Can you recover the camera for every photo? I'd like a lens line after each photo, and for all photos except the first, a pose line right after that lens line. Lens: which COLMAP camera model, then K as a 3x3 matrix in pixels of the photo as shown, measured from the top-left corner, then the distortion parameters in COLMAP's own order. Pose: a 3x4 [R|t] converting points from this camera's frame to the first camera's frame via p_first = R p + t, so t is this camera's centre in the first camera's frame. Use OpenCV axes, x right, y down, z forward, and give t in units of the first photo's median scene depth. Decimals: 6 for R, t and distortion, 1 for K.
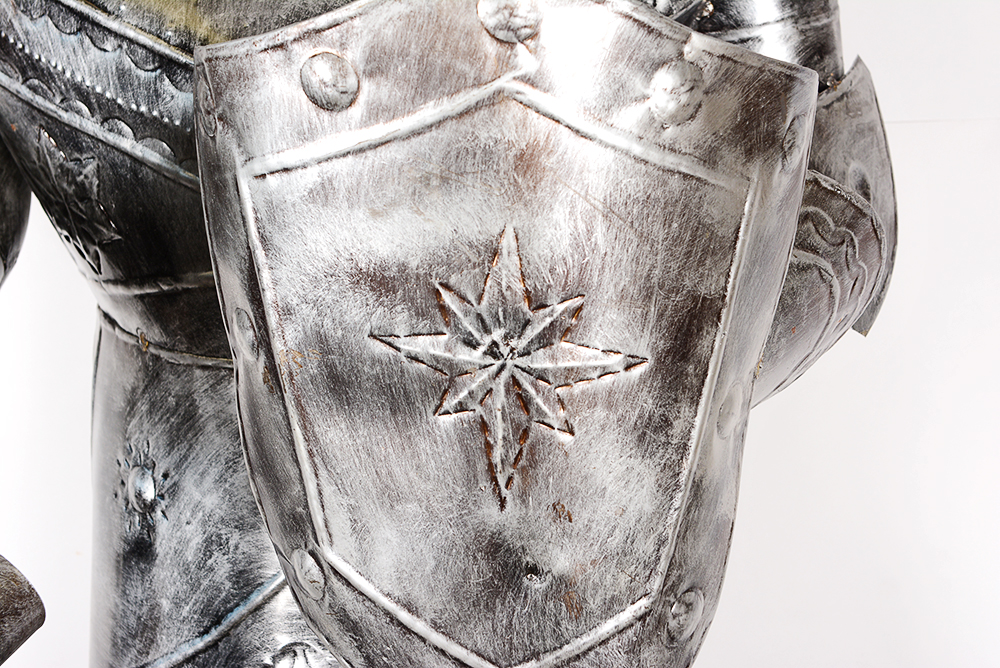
lens RADIAL K [[2097.4, 0, 504.3], [0, 2097.4, 333.2], [0, 0, 1]] dist [0.118711, 0.000000]
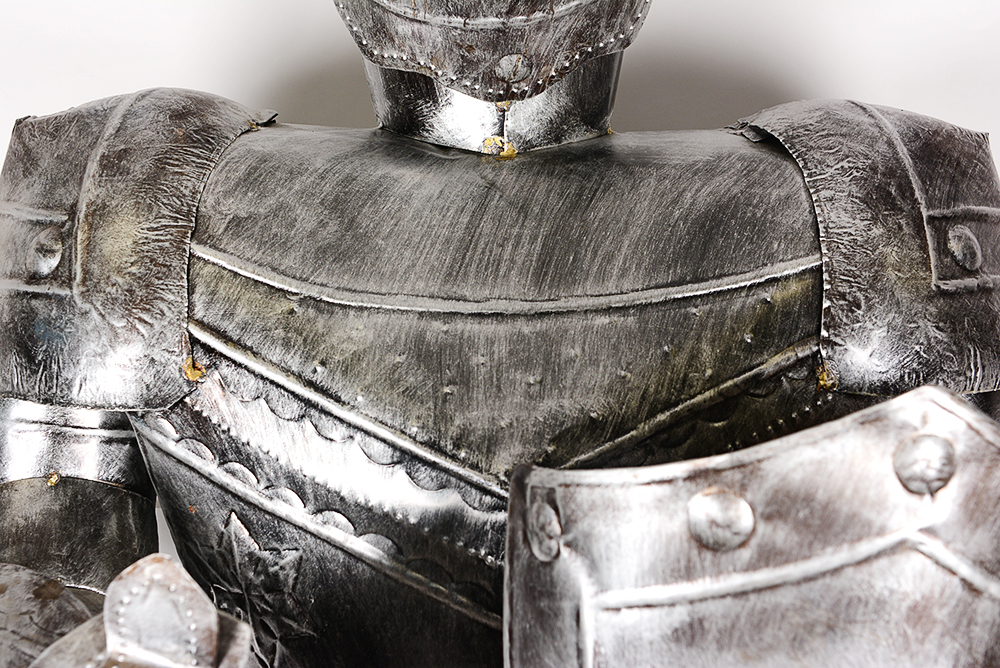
lens RADIAL K [[2097.4, 0, 498.6], [0, 2097.4, 333.1], [0, 0, 1]] dist [0.118711, 0.000000]
pose [[0.979733, 0.053949, 0.192905, -0.345490], [-0.029954, 0.991678, -0.125208, -0.075782], [-0.198054, 0.116892, 0.973196, 0.070365]]
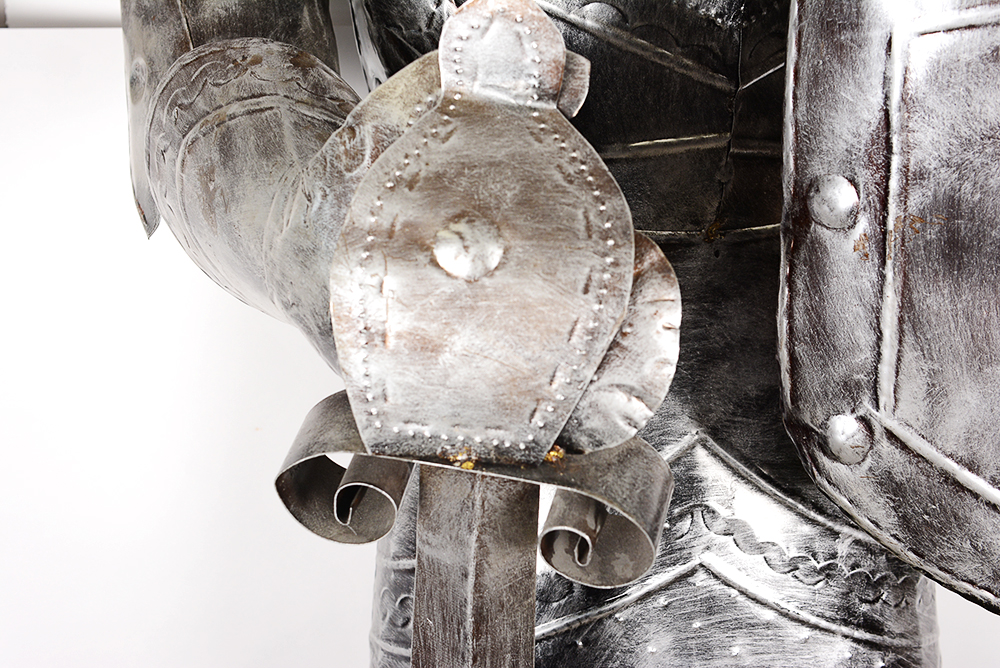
lens RADIAL K [[1623.9, 0, 501.3], [0, 1623.9, 338.8], [0, 0, 1]] dist [0.028607, 0.000000]
pose [[0.939940, -0.041298, 0.338831, -0.542020], [0.016111, 0.996915, 0.076813, 0.003918], [-0.340958, -0.066741, 0.937706, 0.347275]]
